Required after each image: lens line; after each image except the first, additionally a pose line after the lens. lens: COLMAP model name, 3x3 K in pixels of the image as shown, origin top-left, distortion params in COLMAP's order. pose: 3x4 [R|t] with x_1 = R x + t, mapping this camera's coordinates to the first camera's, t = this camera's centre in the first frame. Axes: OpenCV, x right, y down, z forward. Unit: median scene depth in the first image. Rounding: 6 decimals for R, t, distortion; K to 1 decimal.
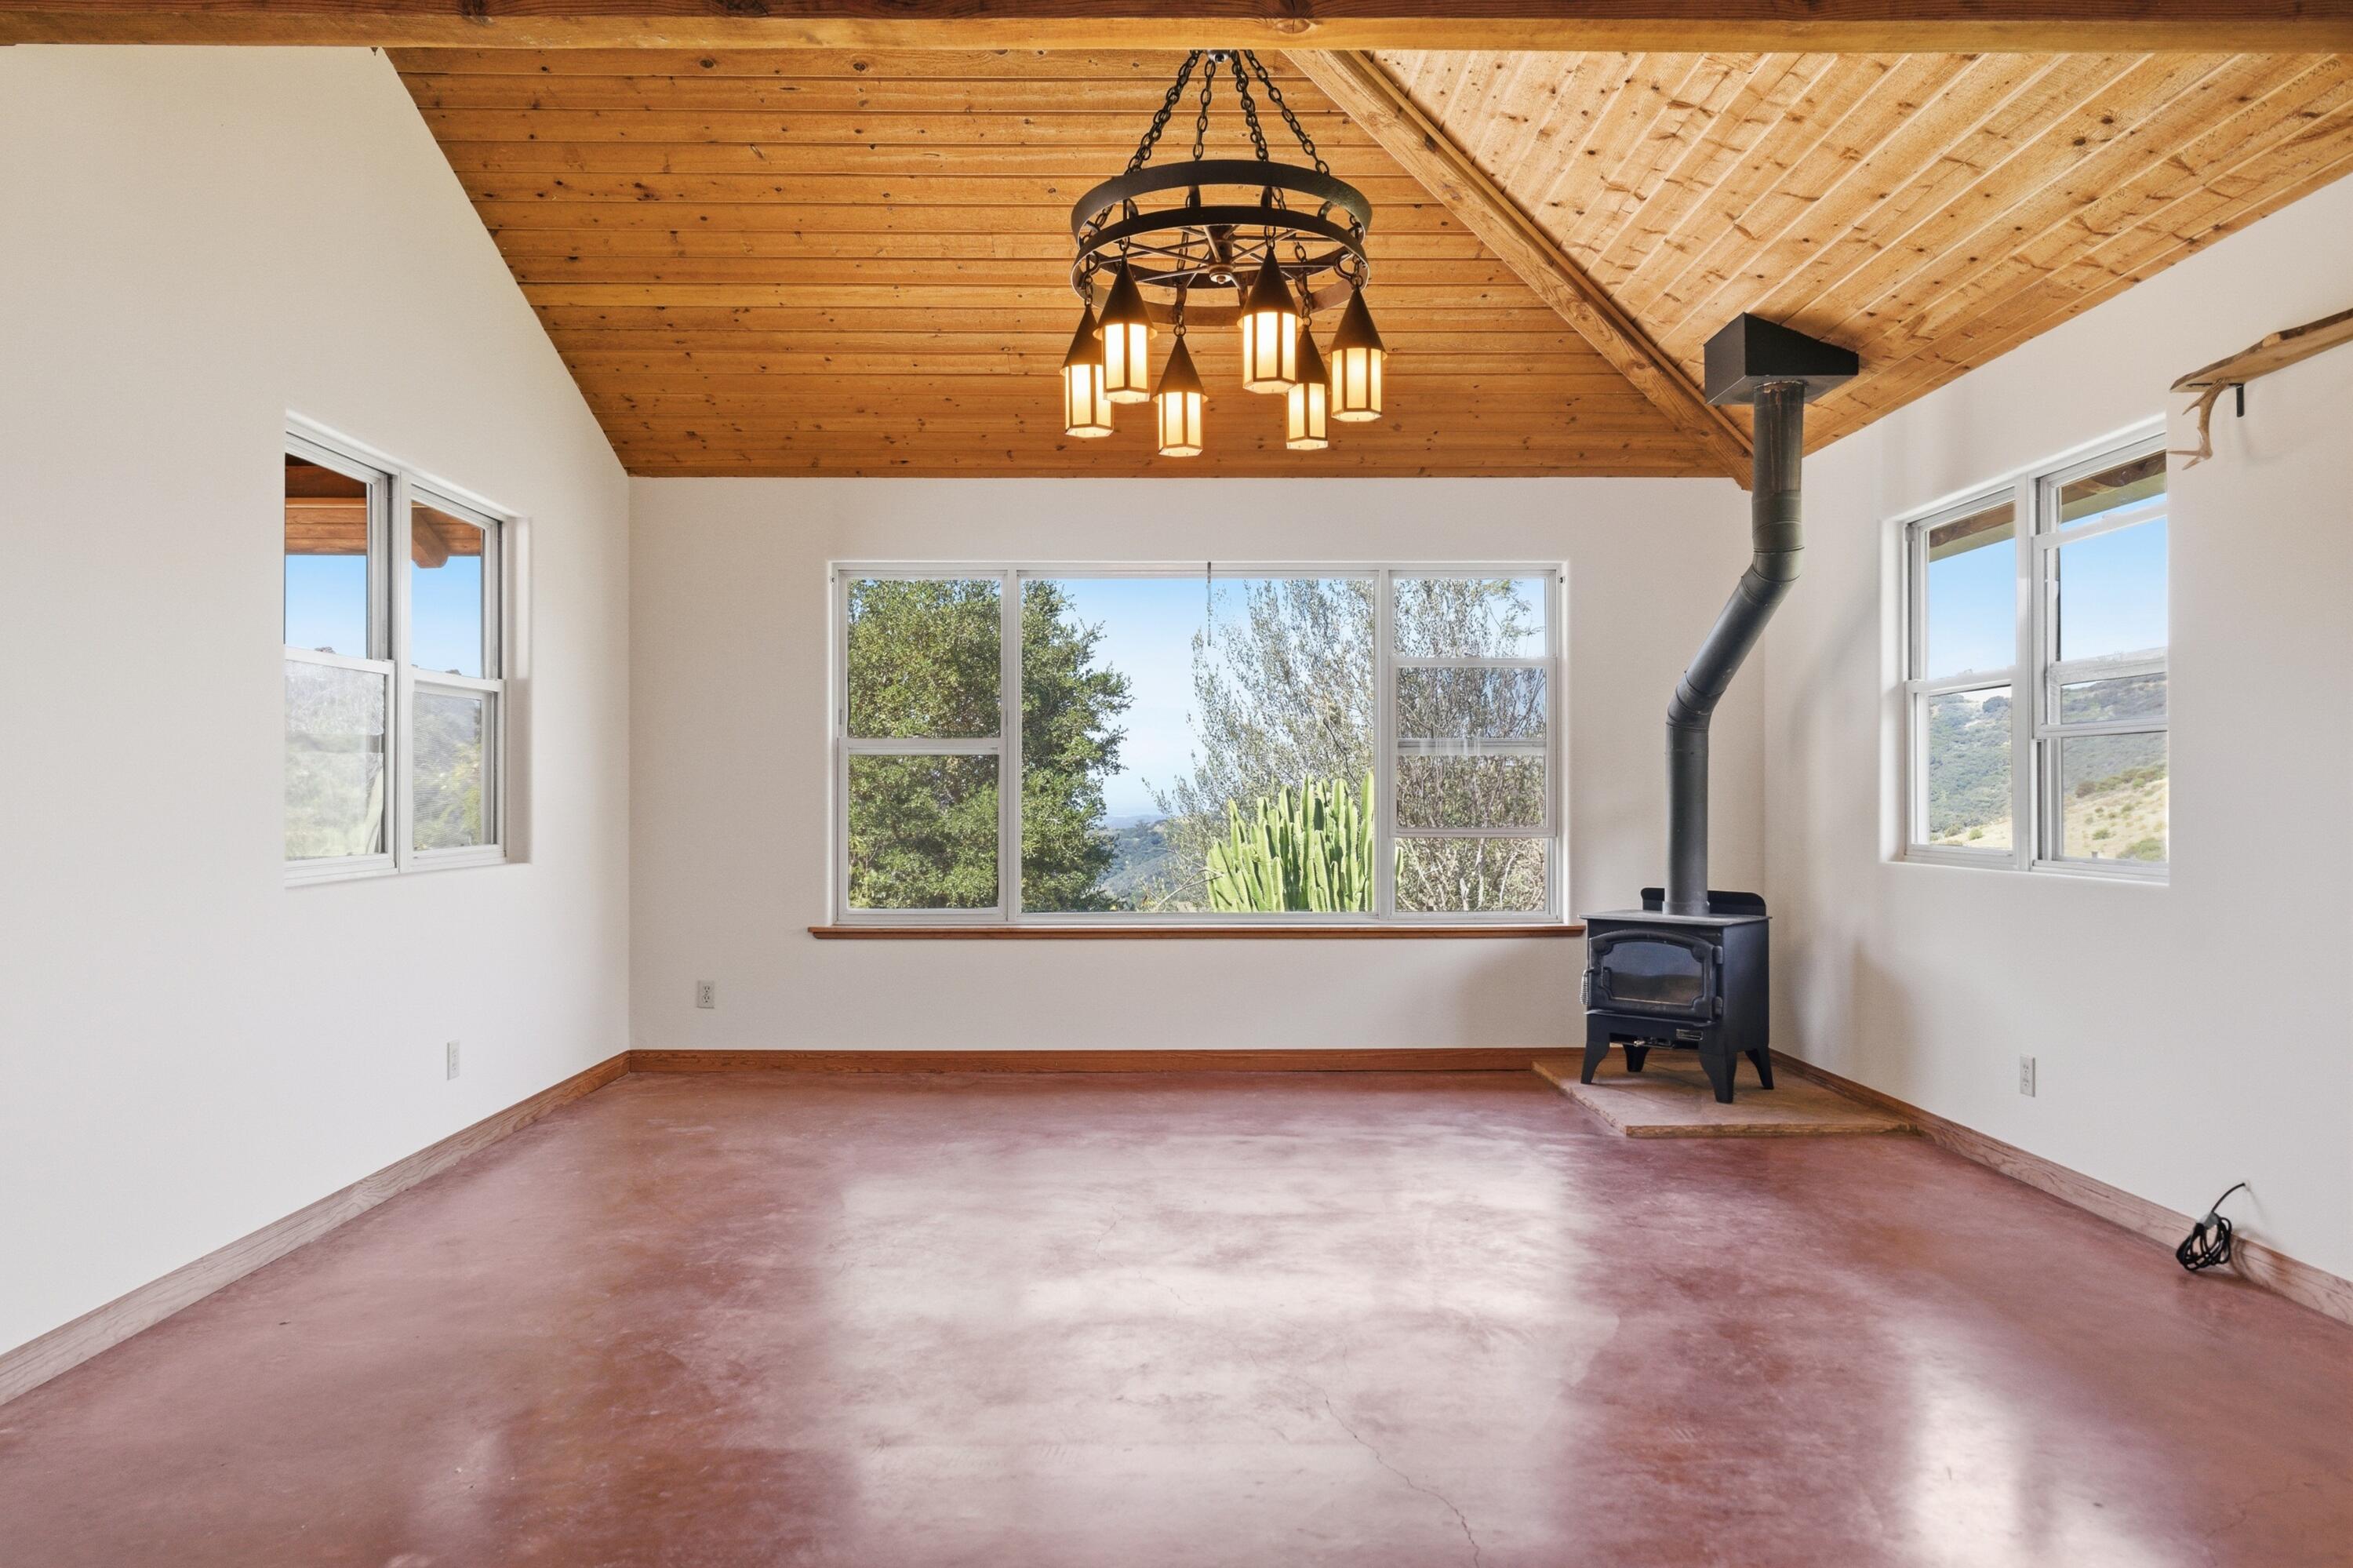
lens RADIAL K [[1530.8, 0, 1176.5], [0, 1530.8, 784.0], [0, 0, 1]] dist [-0.001496, 0.001131]
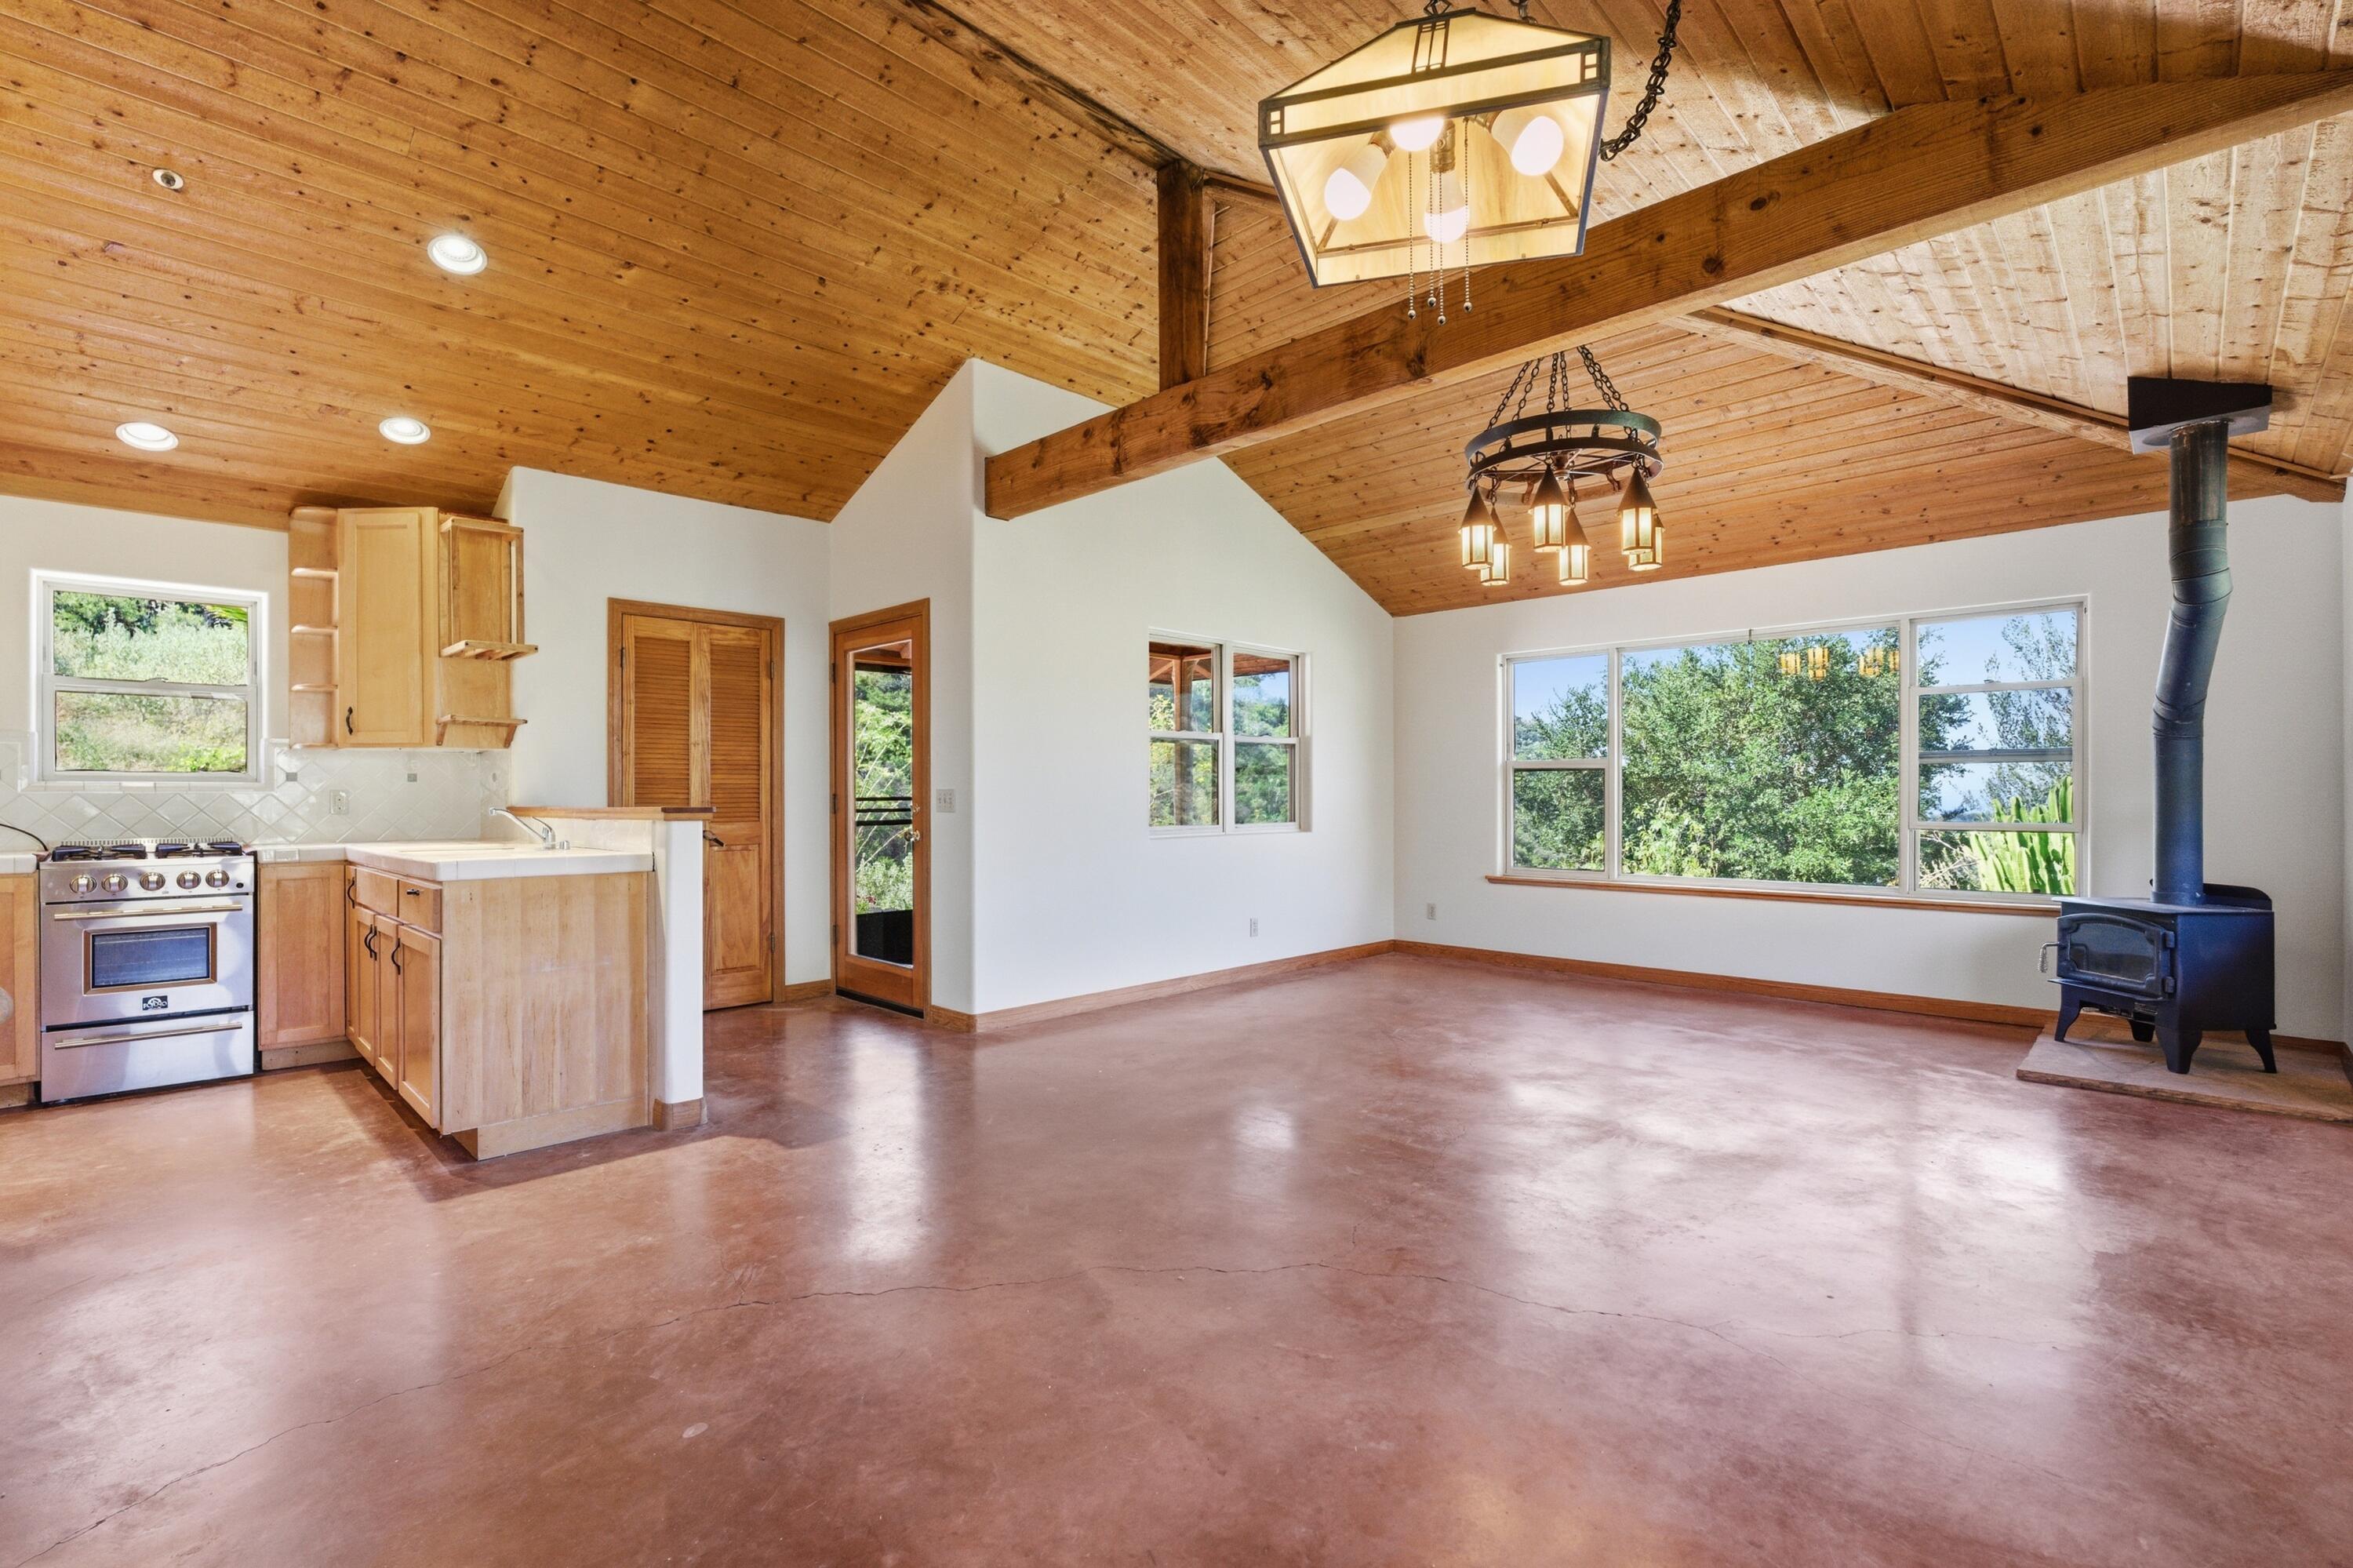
lens RADIAL K [[1036.9, 0, 1165.1], [0, 1036.9, 784.7], [0, 0, 1]] dist [-0.012134, 0.004326]
pose [[0.708760, -0.008136, -0.705403, 0.347702], [0.006589, 0.999966, -0.004913, -0.002412], [0.705419, -0.001166, 0.708790, -0.048818]]
